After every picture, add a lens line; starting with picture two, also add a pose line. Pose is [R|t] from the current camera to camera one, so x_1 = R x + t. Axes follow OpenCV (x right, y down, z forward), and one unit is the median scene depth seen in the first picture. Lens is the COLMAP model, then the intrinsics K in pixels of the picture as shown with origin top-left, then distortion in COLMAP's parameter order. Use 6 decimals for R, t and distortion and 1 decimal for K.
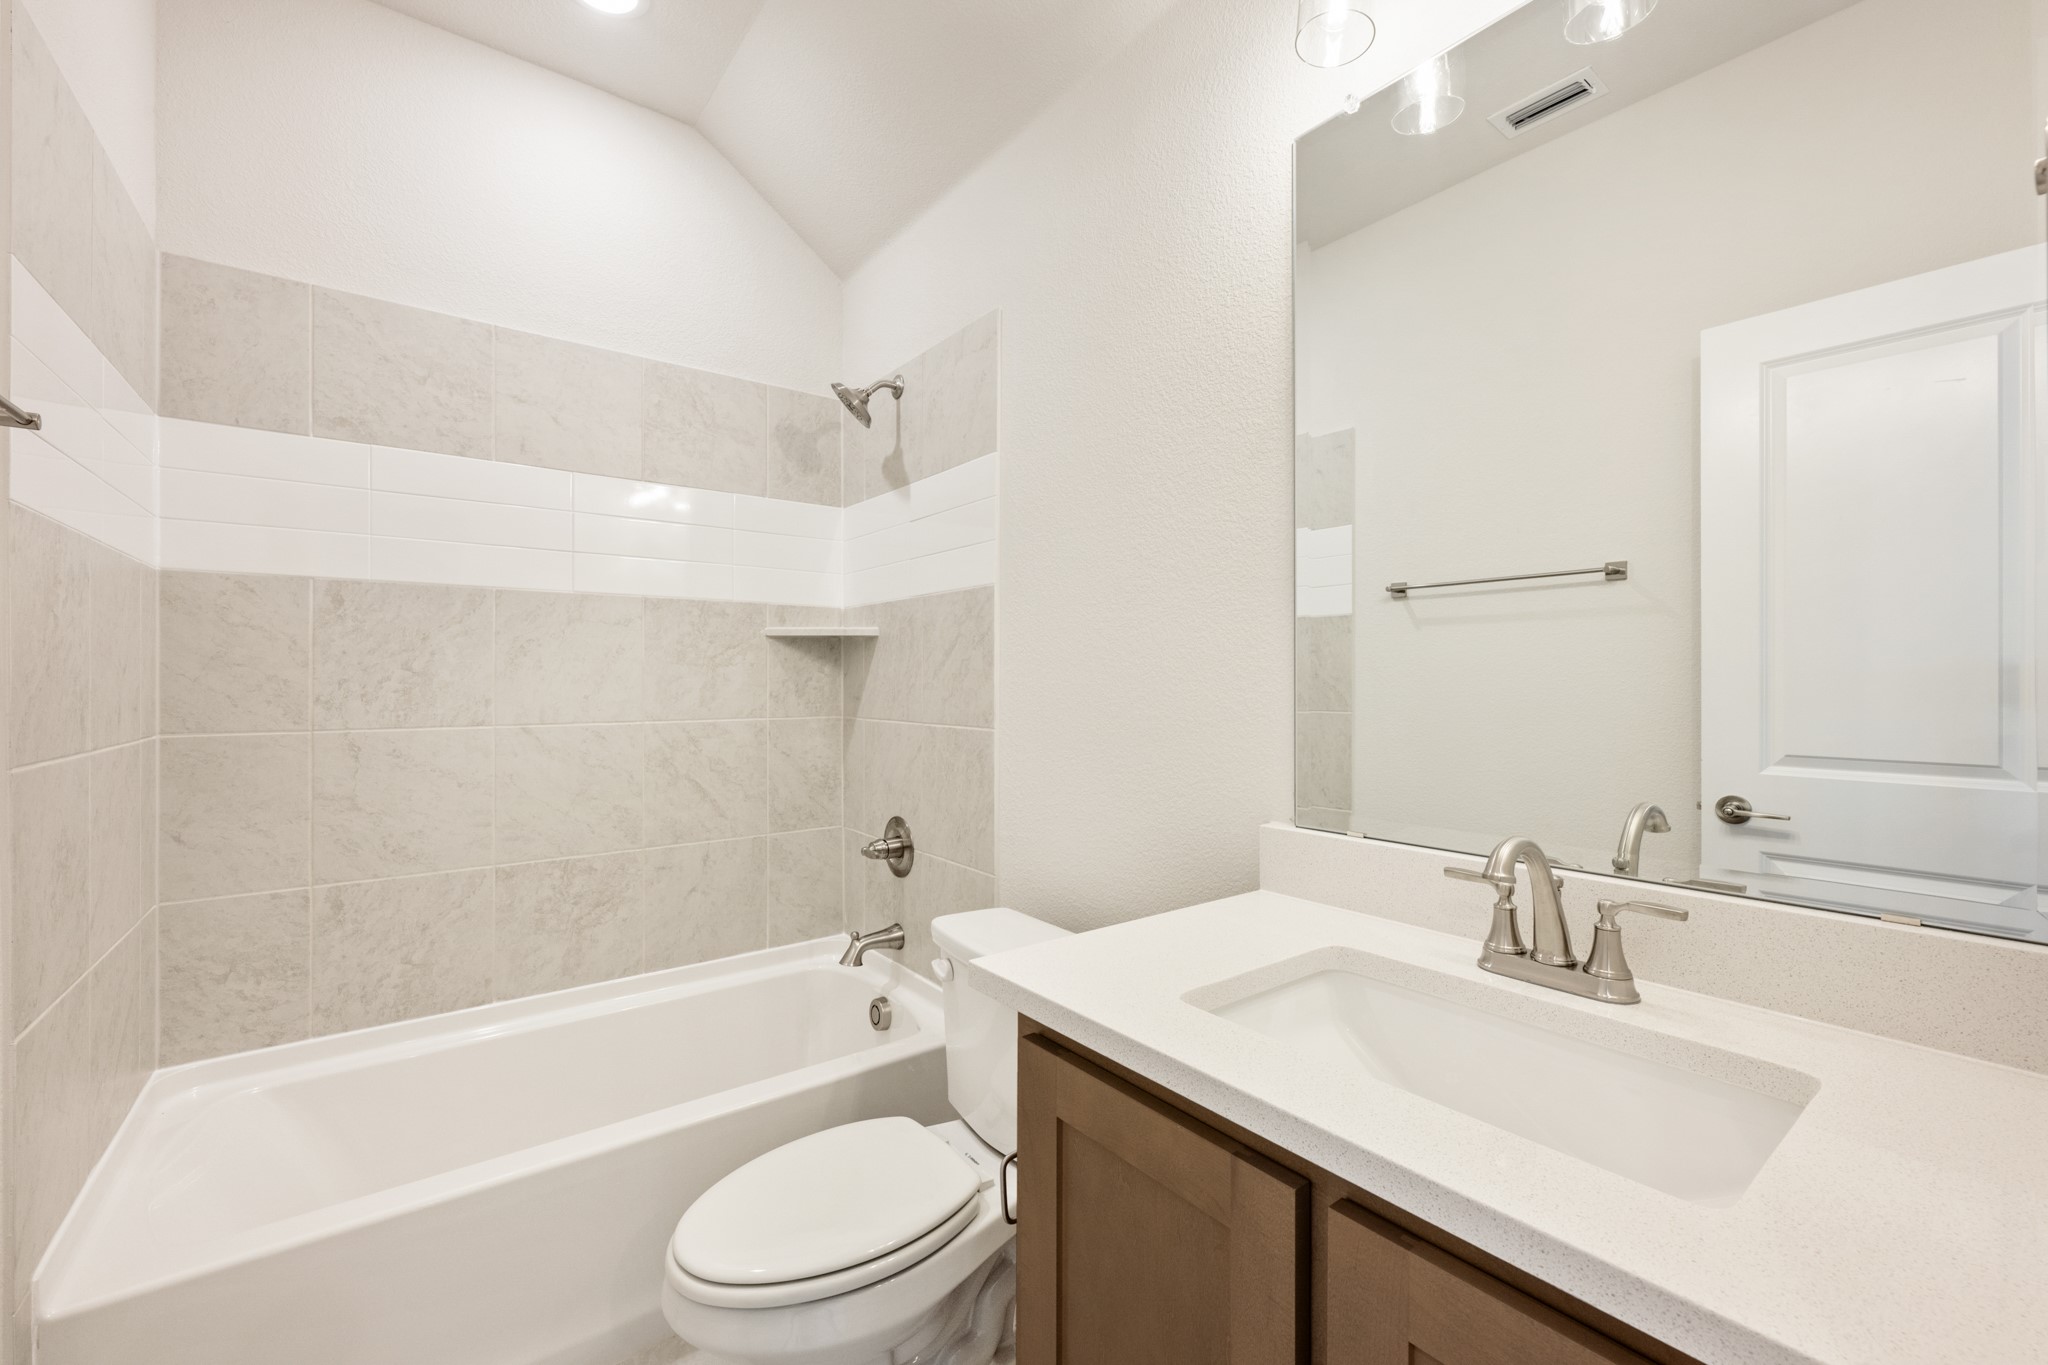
lens RADIAL K [[841.3, 0, 1034.4], [0, 841.3, 689.6], [0, 0, 1]] dist [0.000609, 0.000054]
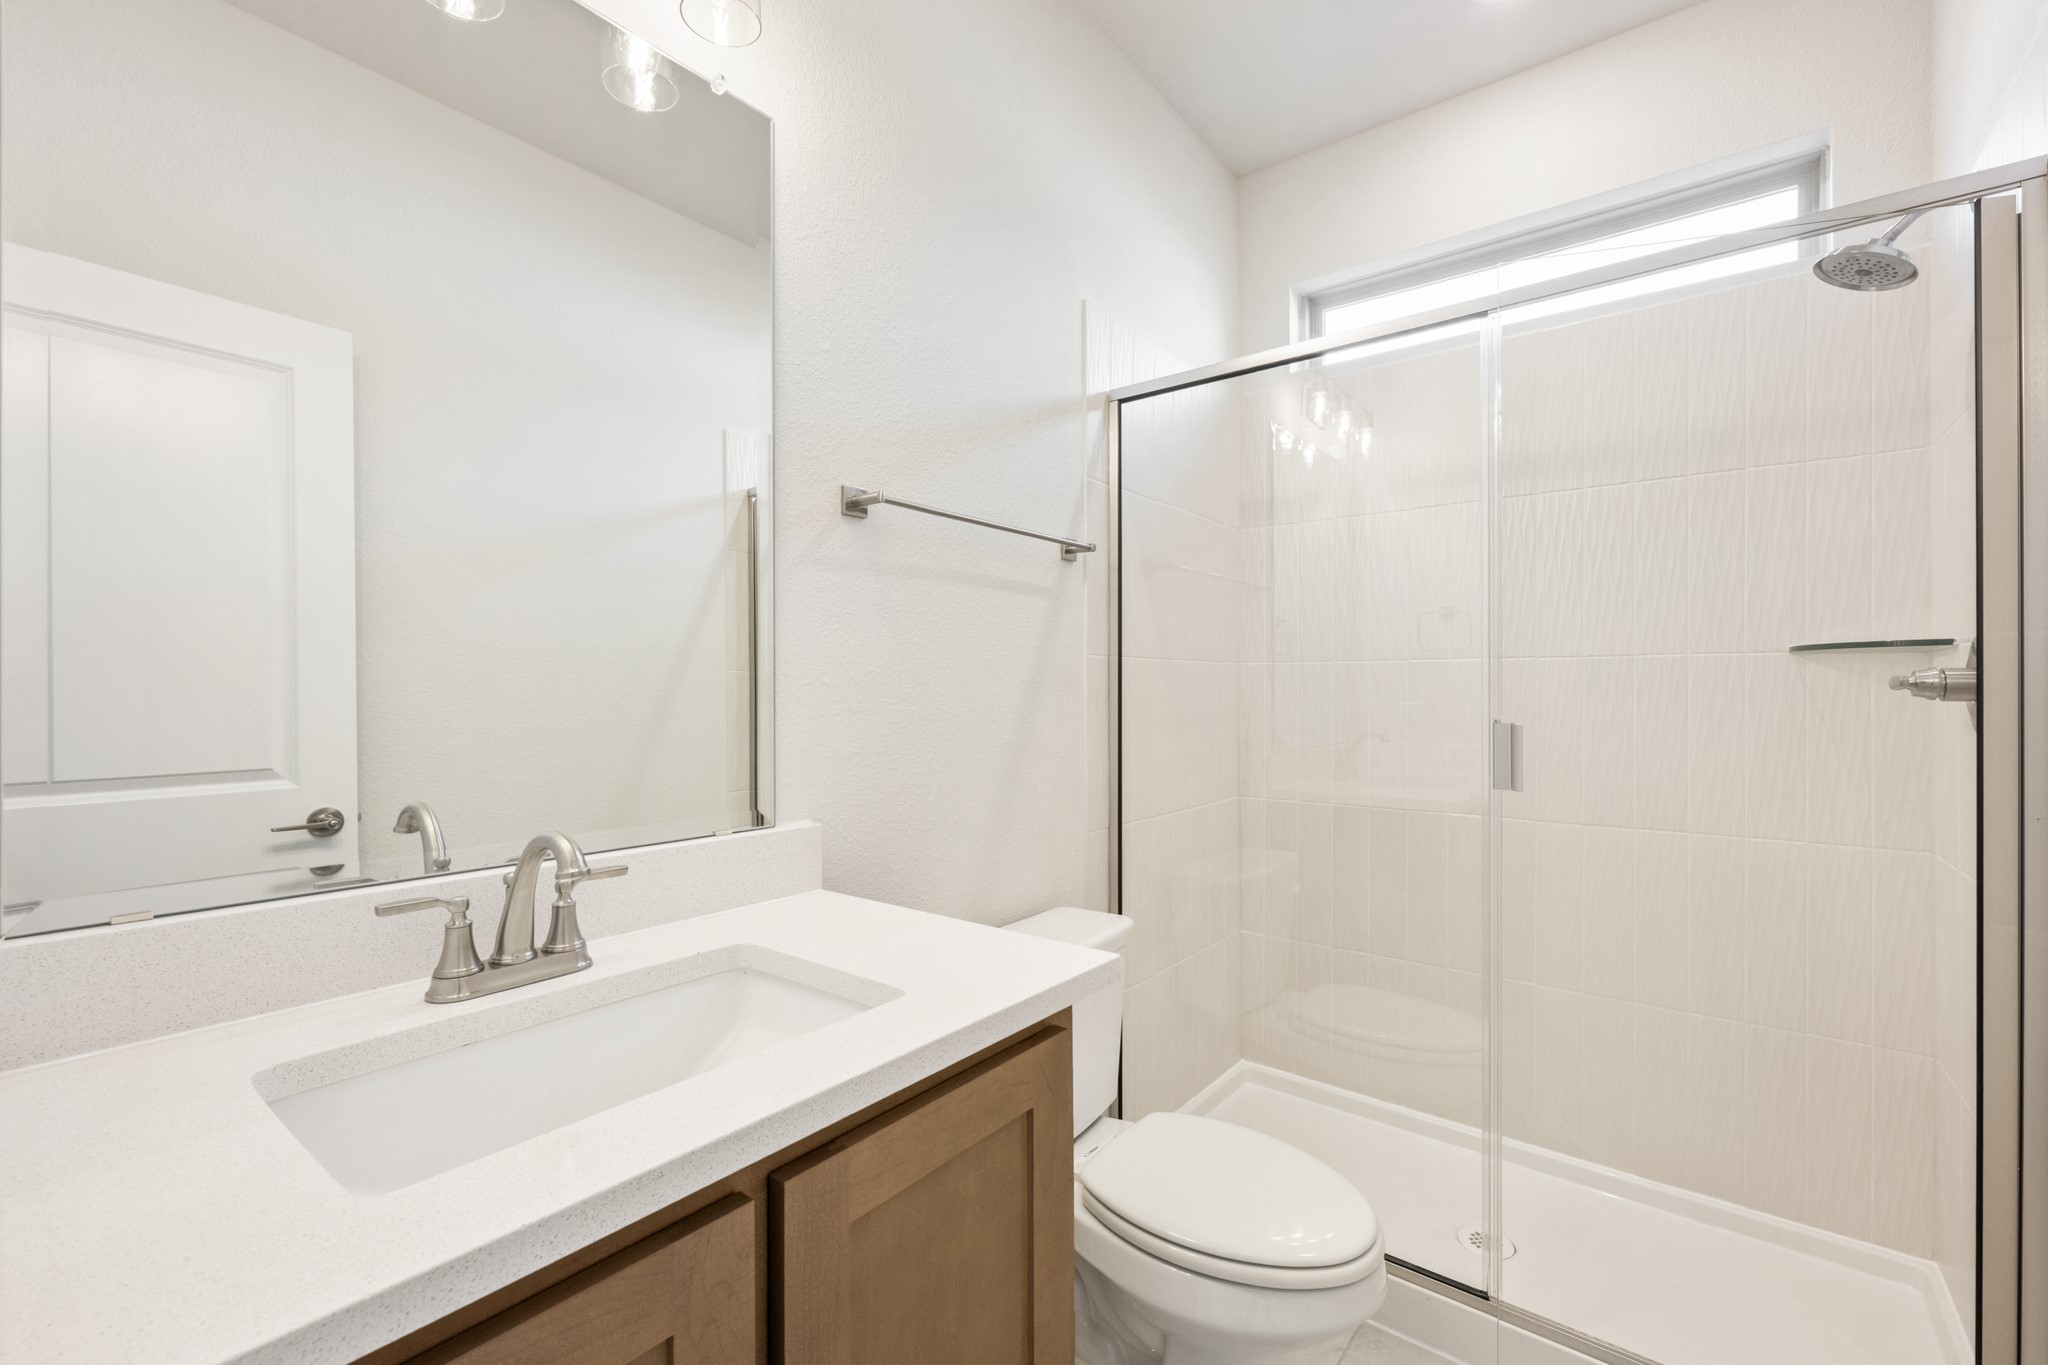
lens RADIAL K [[841.3, 0, 1034.4], [0, 841.3, 689.6], [0, 0, 1]] dist [0.000609, 0.000054]
pose [[-0.244494, 0.005206, 0.969637, -0.517068], [0.004568, 0.999981, -0.004217, 0.014343], [-0.969640, 0.003398, -0.244513, 0.683305]]
